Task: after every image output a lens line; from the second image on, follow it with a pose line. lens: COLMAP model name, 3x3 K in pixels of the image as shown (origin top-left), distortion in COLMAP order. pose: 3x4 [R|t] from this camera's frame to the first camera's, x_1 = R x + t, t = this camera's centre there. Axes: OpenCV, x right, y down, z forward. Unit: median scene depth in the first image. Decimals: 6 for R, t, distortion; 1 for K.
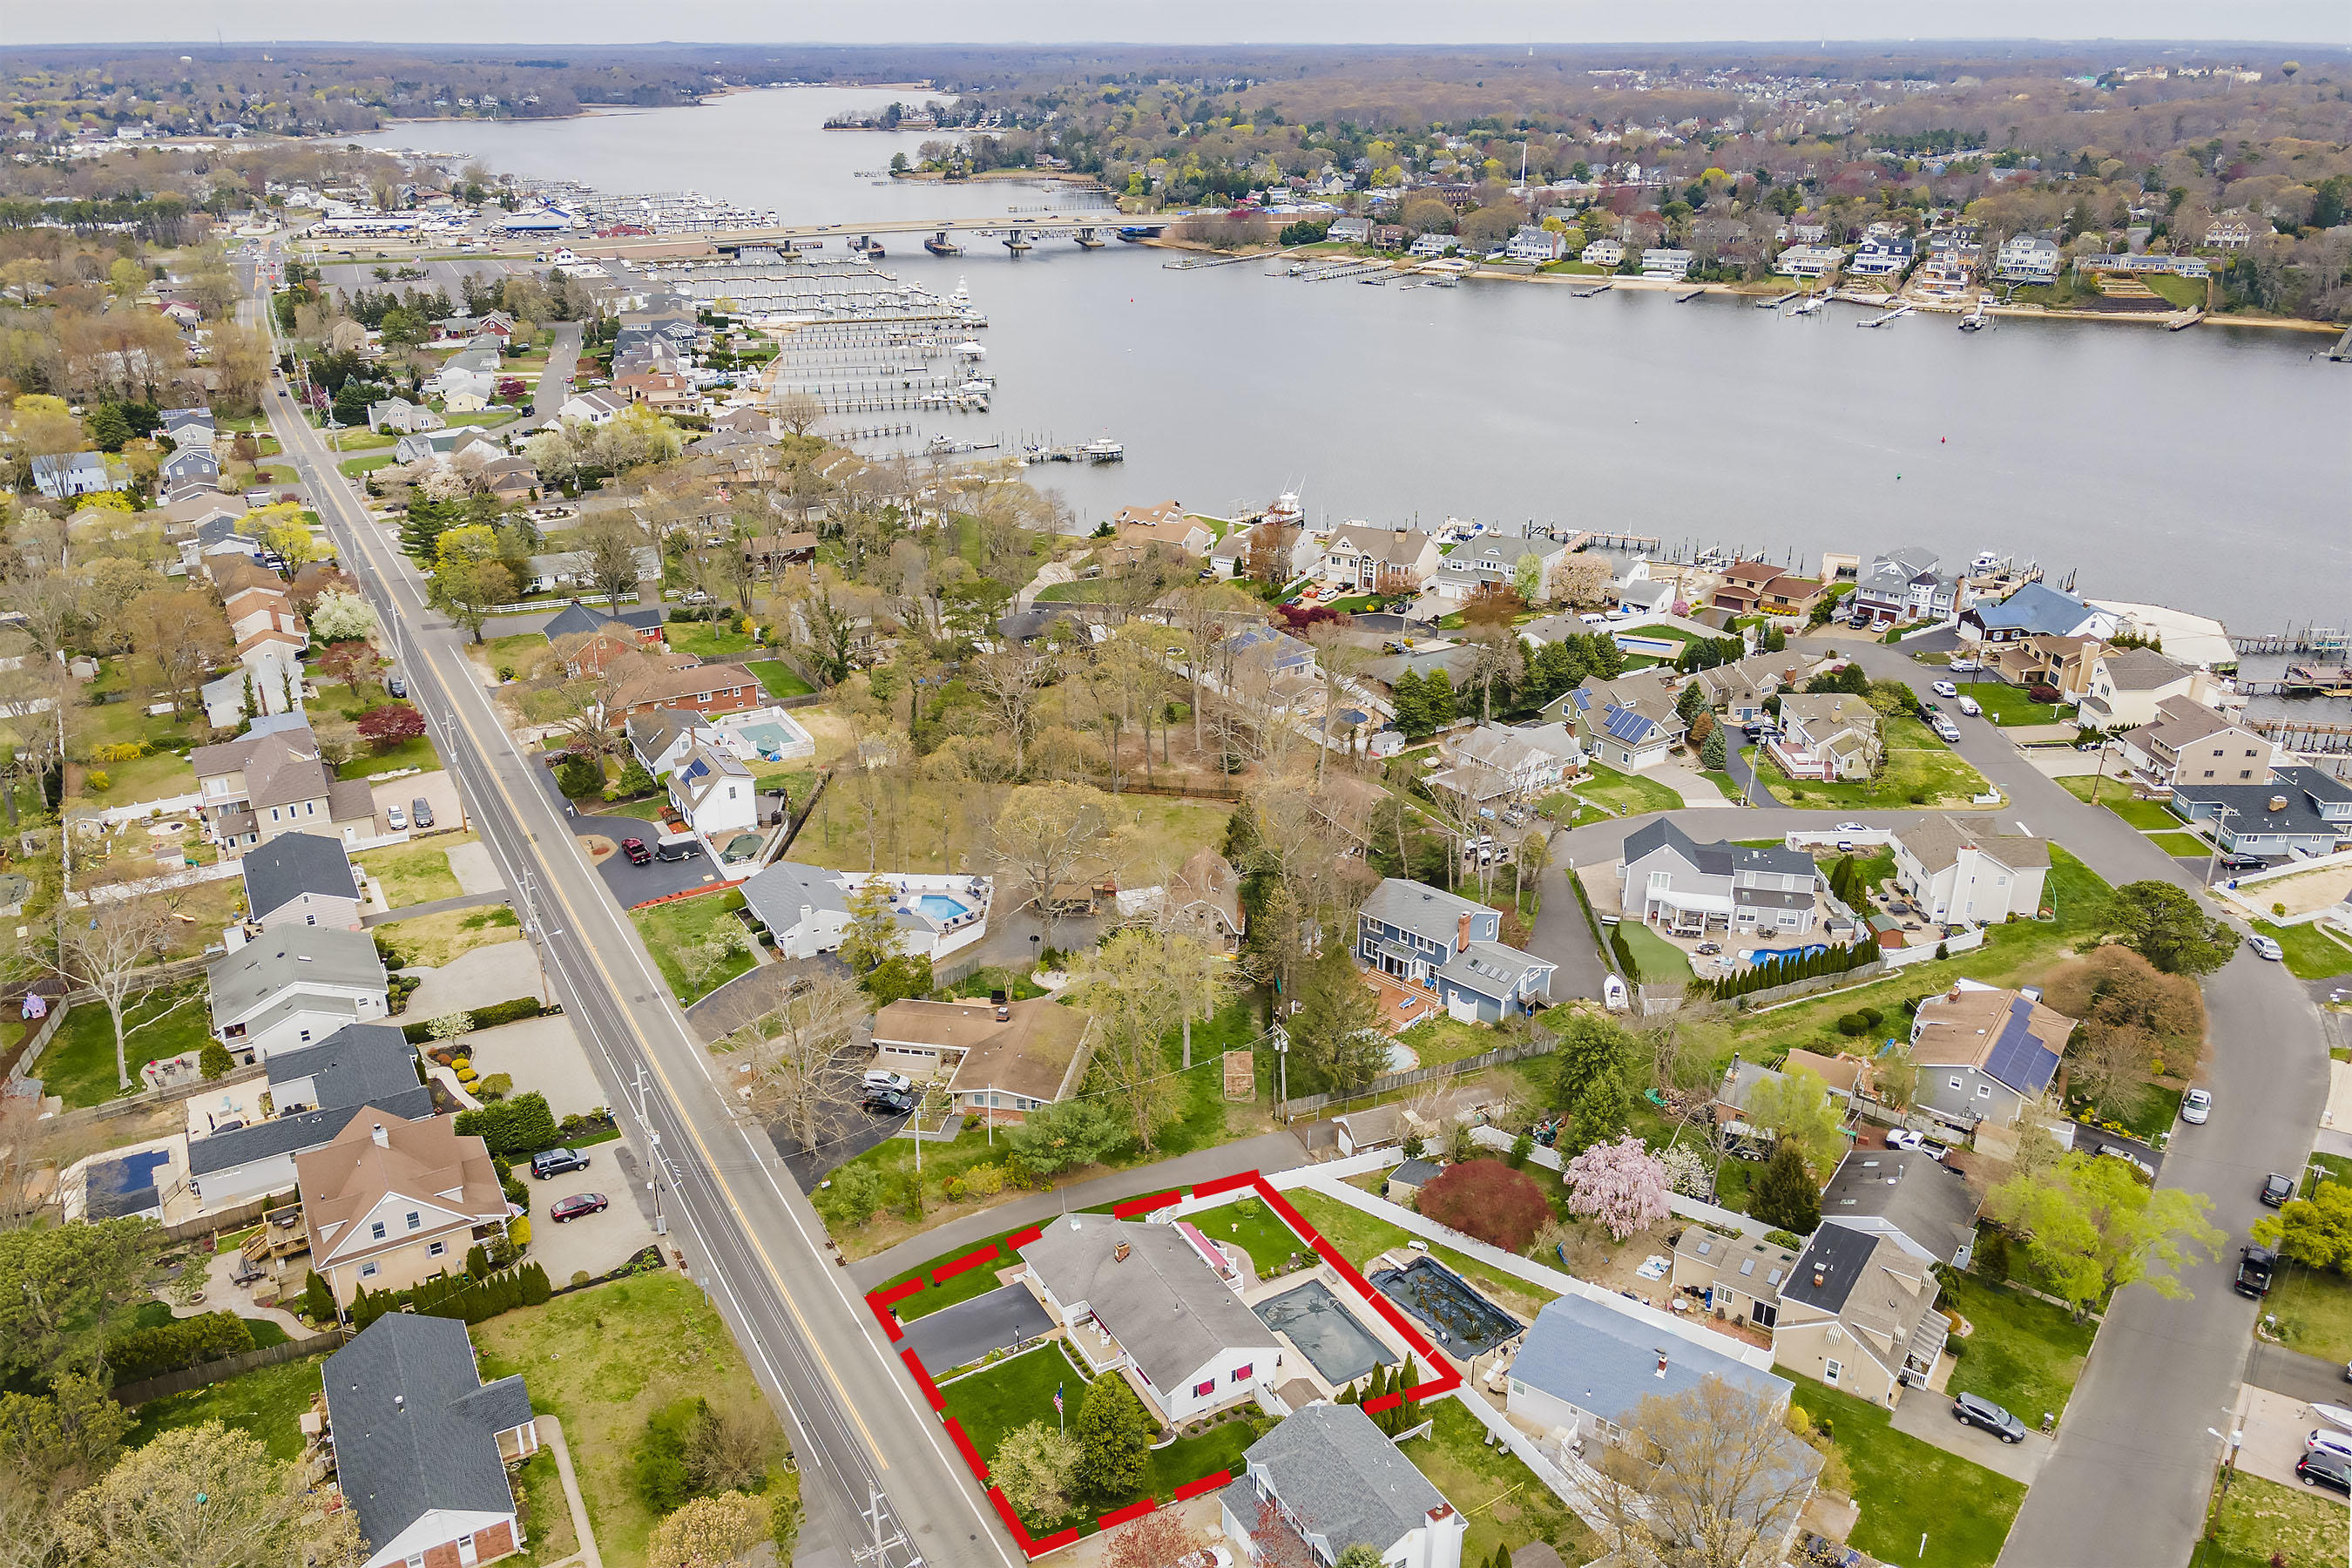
lens RADIAL K [[1771.9, 0, 1168.2], [0, 1771.9, 784.5], [0, 0, 1]] dist [-0.006585, 0.040658]
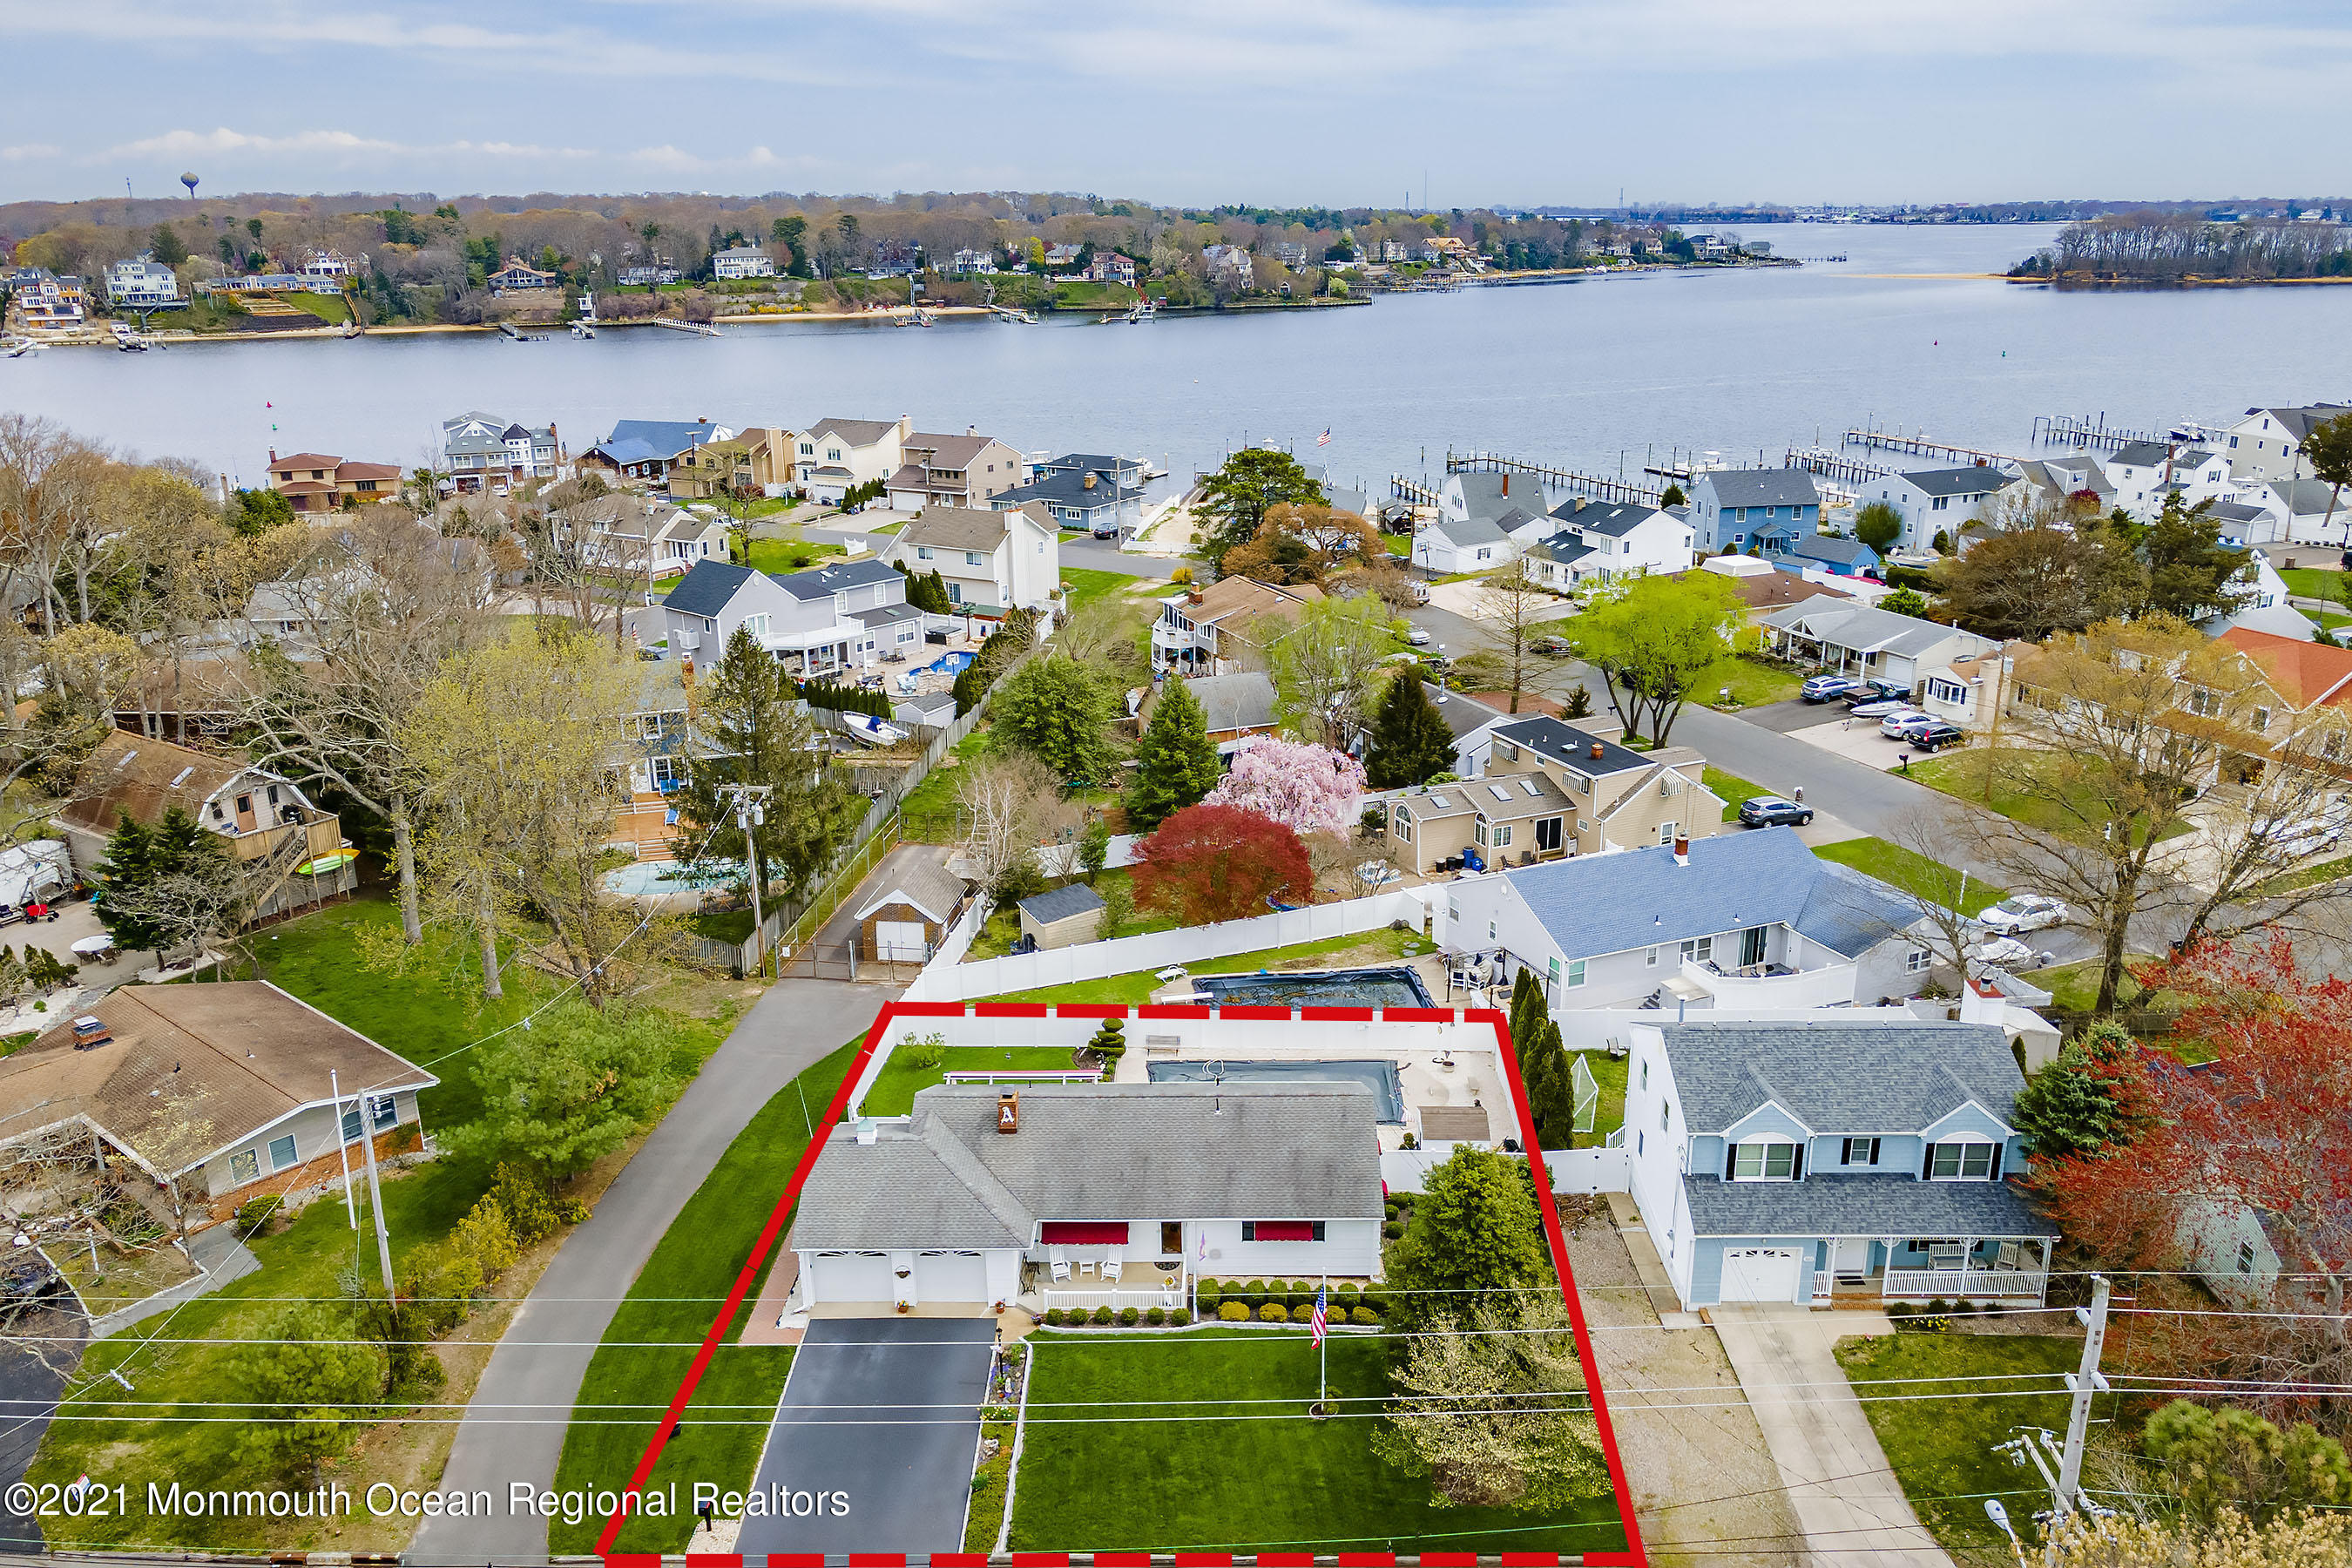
lens RADIAL K [[1827.5, 0, 1192.8], [0, 1827.5, 863.5], [0, 0, 1]] dist [-0.011712, 0.040490]
pose [[0.500898, -0.294781, 0.813760, -0.080498], [0.342258, 0.931039, 0.126594, 0.034039], [-0.794960, 0.215105, 0.567247, 0.144779]]
